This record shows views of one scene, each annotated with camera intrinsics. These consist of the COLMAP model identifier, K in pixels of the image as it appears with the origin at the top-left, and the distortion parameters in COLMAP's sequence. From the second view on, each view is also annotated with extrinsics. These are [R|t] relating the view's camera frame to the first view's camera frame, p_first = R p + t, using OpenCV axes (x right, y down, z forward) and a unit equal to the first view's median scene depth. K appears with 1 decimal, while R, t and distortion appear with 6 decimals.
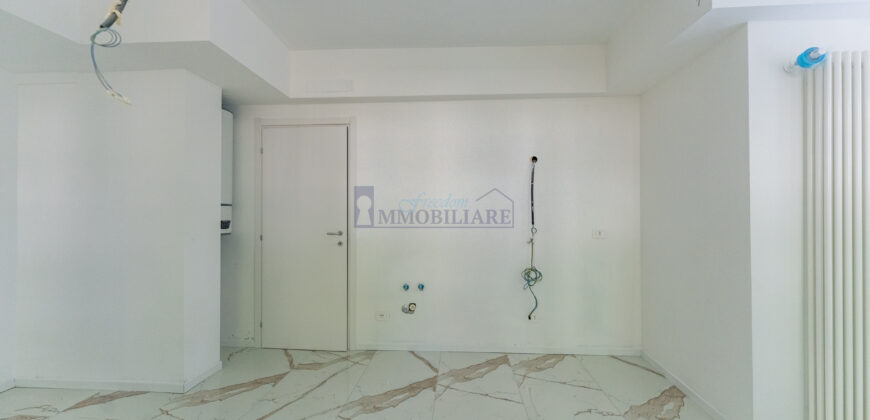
lens RADIAL K [[346.2, 0, 435.7], [0, 346.2, 208.7], [0, 0, 1]] dist [0.001308, -0.001241]
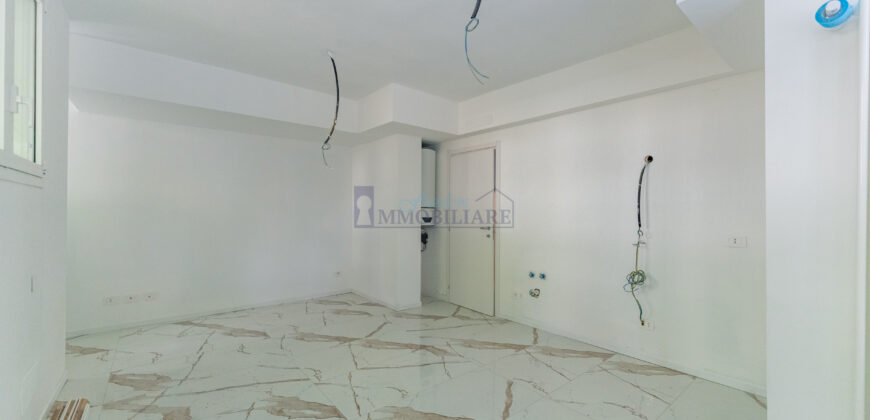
lens RADIAL K [[346.2, 0, 435.1], [0, 346.2, 209.1], [0, 0, 1]] dist [0.001308, -0.001241]
pose [[0.687608, 0.000875, -0.726081, 0.590915], [-0.000802, 1.000000, 0.000446, -0.004343], [0.726081, 0.000276, 0.687609, -0.087381]]
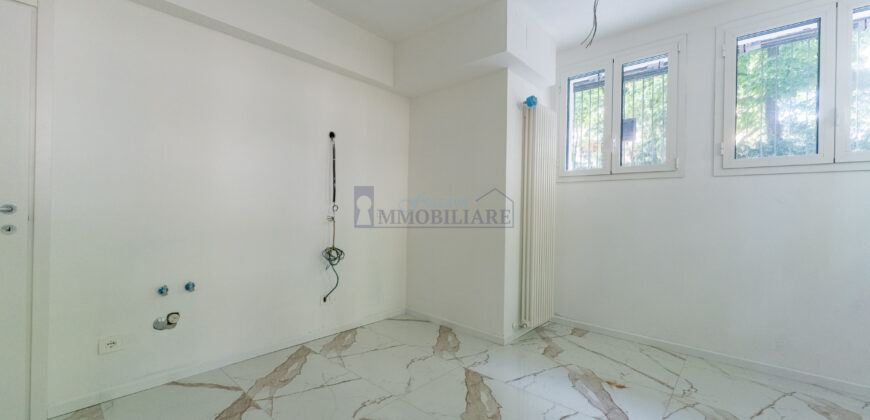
lens RADIAL K [[346.2, 0, 434.4], [0, 346.2, 210.3], [0, 0, 1]] dist [0.001308, -0.001241]
pose [[0.612540, 0.011647, 0.790354, -0.309773], [-0.024186, 0.999699, 0.004013, 0.058502], [-0.790069, -0.021574, 0.612638, 0.185910]]
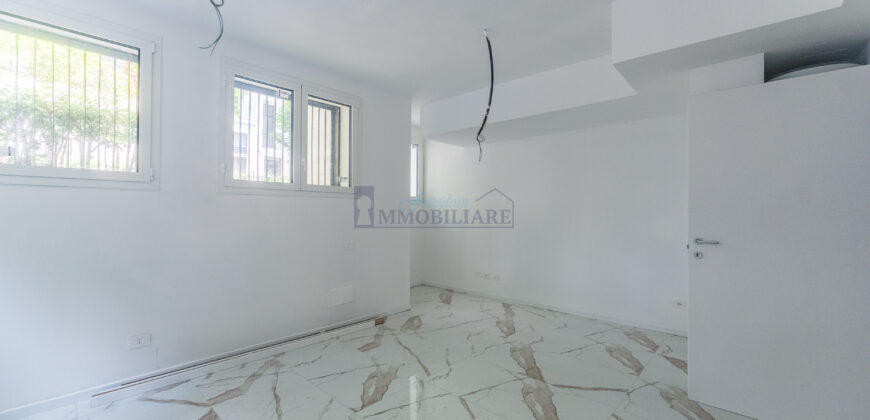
lens RADIAL K [[346.2, 0, 434.1], [0, 346.2, 208.0], [0, 0, 1]] dist [0.001308, -0.001241]
pose [[-0.626199, -0.012453, -0.779564, 0.423855], [0.001368, 0.999853, -0.017071, 0.013649], [0.779662, -0.011756, -0.626090, 0.849826]]
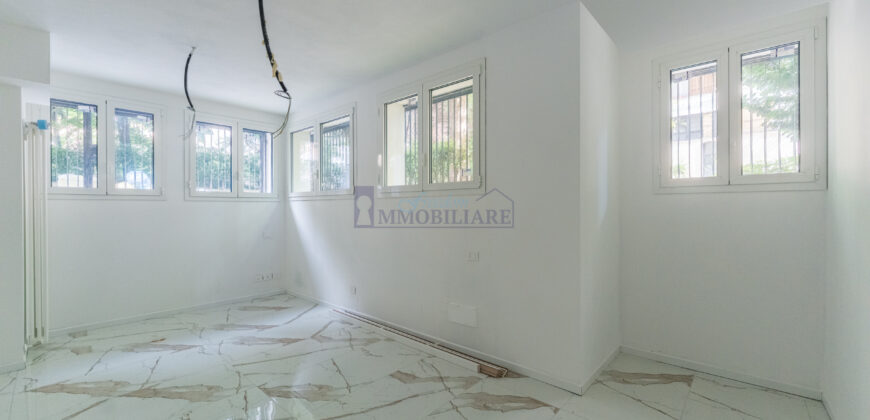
lens RADIAL K [[346.2, 0, 435.6], [0, 346.2, 208.6], [0, 0, 1]] dist [0.001308, -0.001241]
pose [[-0.790583, 0.003060, 0.612348, -0.894810], [0.000838, 0.999992, -0.003916, -0.001023], [-0.612355, -0.002583, -0.790579, 0.666934]]
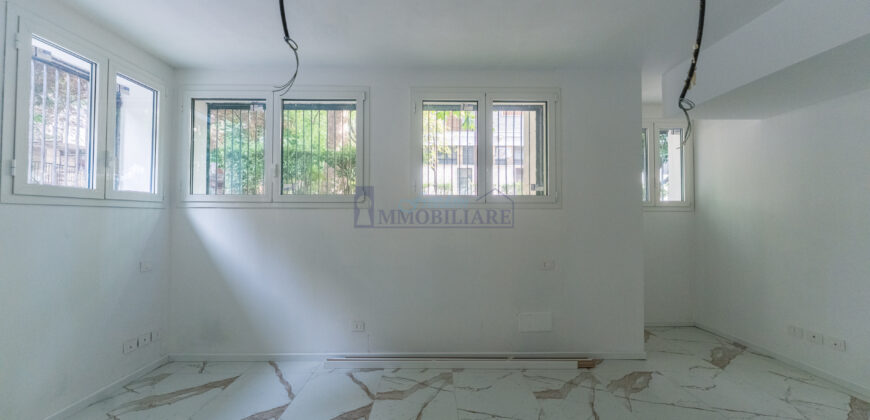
lens RADIAL K [[346.2, 0, 435.3], [0, 346.2, 208.3], [0, 0, 1]] dist [0.001308, -0.001241]
pose [[-0.996766, -0.002100, -0.080337, 0.062059], [0.000395, 0.999518, -0.031034, -0.011412], [0.080364, -0.030965, -0.996285, 0.865970]]
